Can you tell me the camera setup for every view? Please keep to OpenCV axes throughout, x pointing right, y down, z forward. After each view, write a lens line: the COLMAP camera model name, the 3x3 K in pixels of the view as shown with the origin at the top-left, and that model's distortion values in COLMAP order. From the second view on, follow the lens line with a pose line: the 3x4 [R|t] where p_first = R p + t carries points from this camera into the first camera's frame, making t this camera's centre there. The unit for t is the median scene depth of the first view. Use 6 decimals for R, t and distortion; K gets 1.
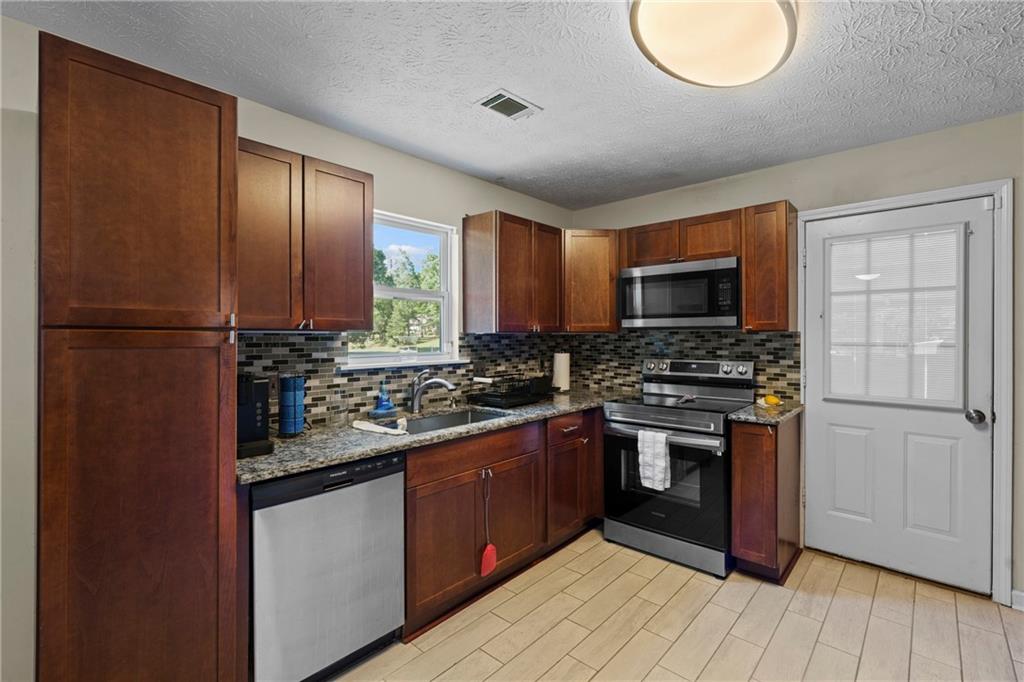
lens RADIAL K [[470.3, 0, 504.5], [0, 470.3, 338.0], [0, 0, 1]] dist [-0.006955, 0.003305]
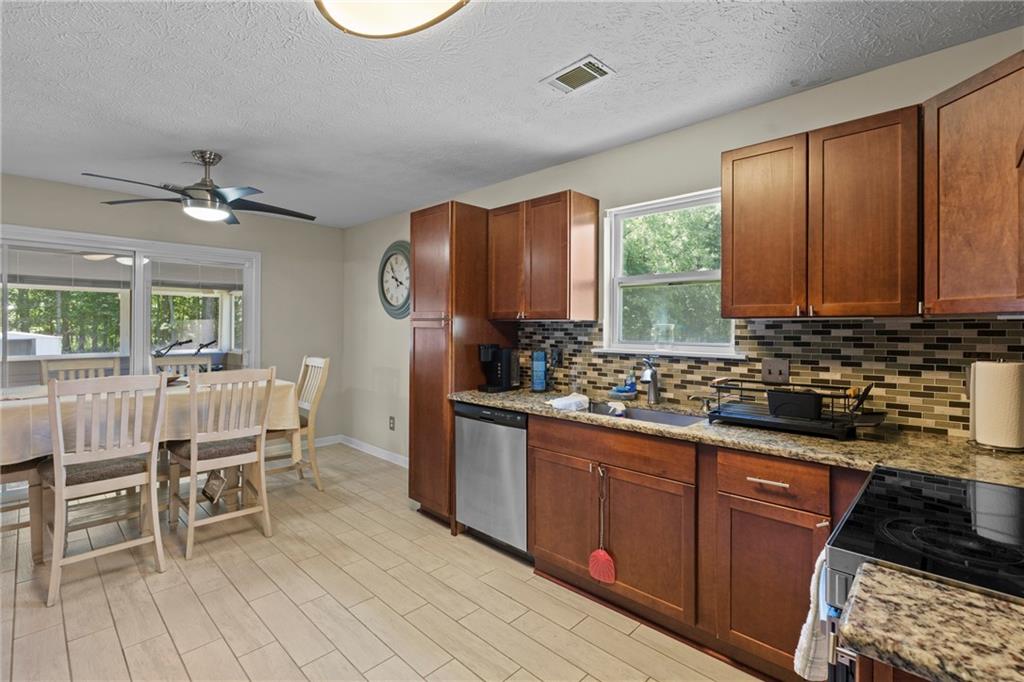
lens RADIAL K [[470.3, 0, 515.0], [0, 470.3, 326.9], [0, 0, 1]] dist [-0.006955, 0.003305]
pose [[-0.026802, 0.003537, -0.999635, 0.847678], [-0.008500, 0.999957, 0.003766, 0.001337], [0.999605, 0.008598, -0.026770, 0.809991]]
